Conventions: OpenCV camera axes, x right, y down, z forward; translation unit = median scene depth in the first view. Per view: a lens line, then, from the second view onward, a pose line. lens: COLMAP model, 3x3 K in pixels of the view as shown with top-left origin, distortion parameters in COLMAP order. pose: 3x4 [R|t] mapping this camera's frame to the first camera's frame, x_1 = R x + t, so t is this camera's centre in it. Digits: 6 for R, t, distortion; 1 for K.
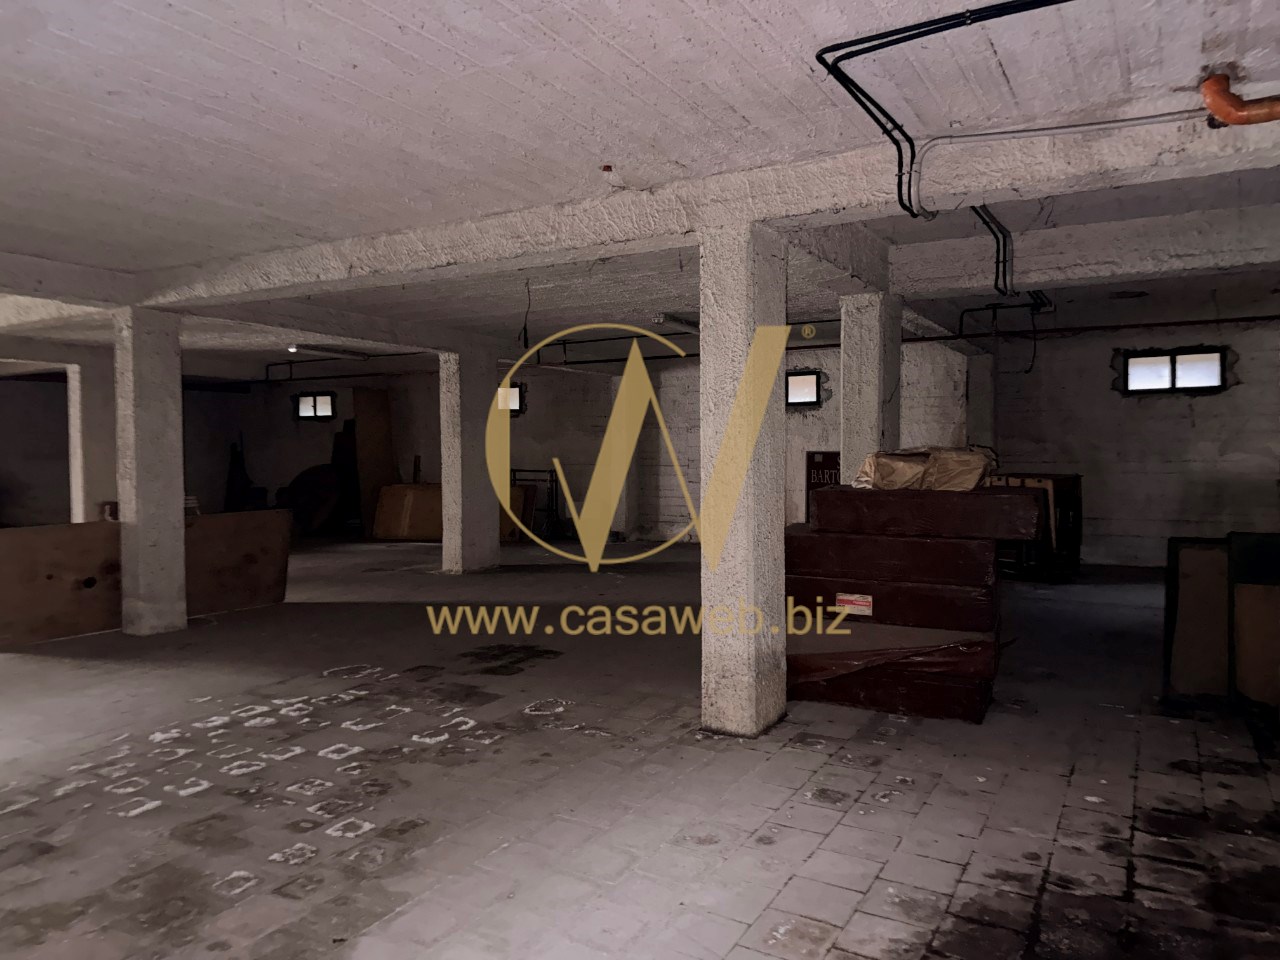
lens RADIAL K [[900.4, 0, 645.4], [0, 900.4, 483.8], [0, 0, 1]] dist [0.023337, -0.025256]
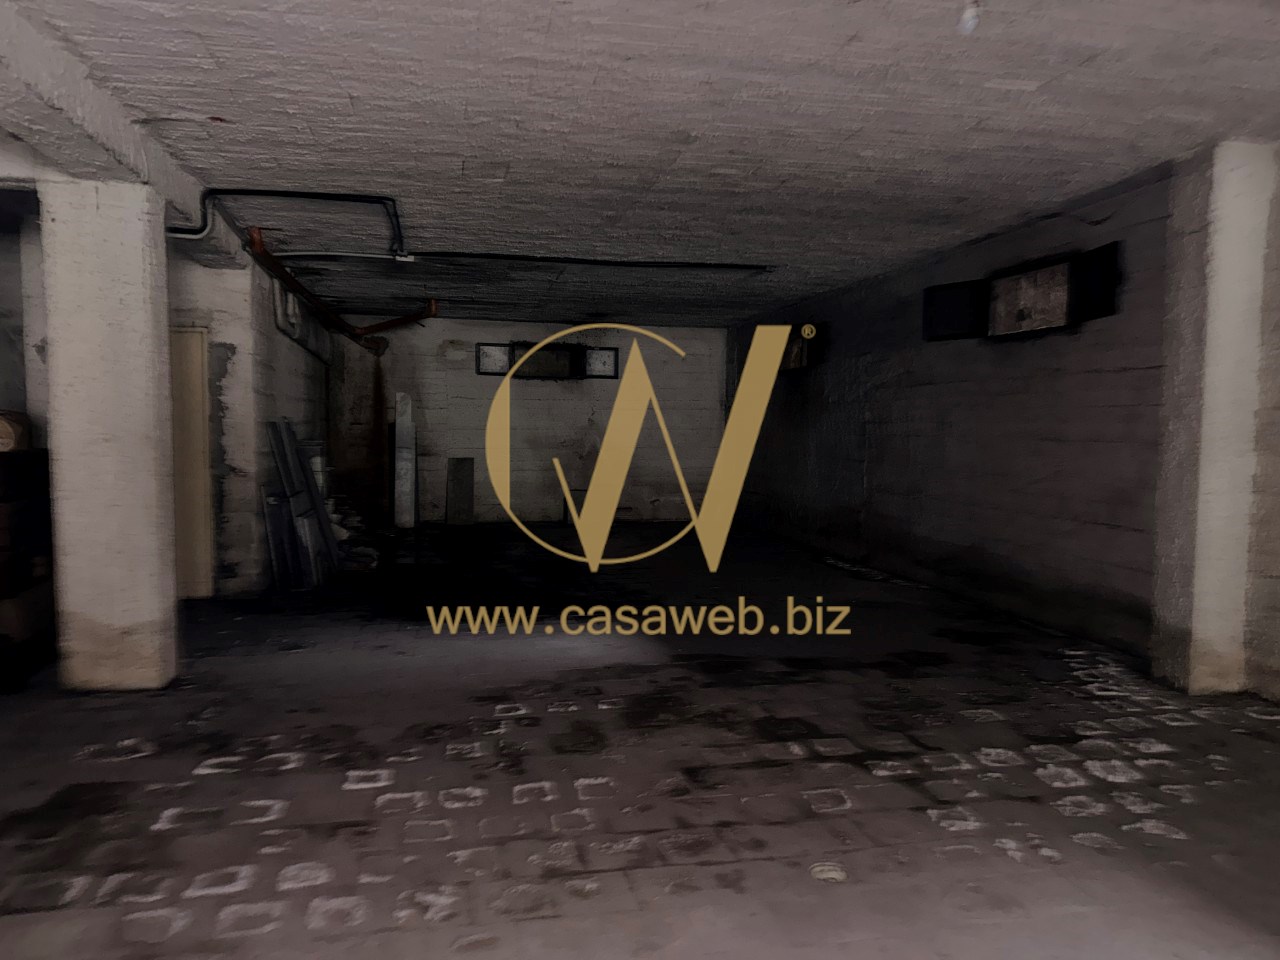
lens RADIAL K [[900.4, 0, 641.3], [0, 900.4, 489.3], [0, 0, 1]] dist [0.023337, -0.025256]
pose [[-0.669990, -0.051961, 0.740550, -1.102468], [0.022923, 0.995624, 0.090597, -0.030992], [-0.742017, 0.077674, -0.665866, 1.352569]]
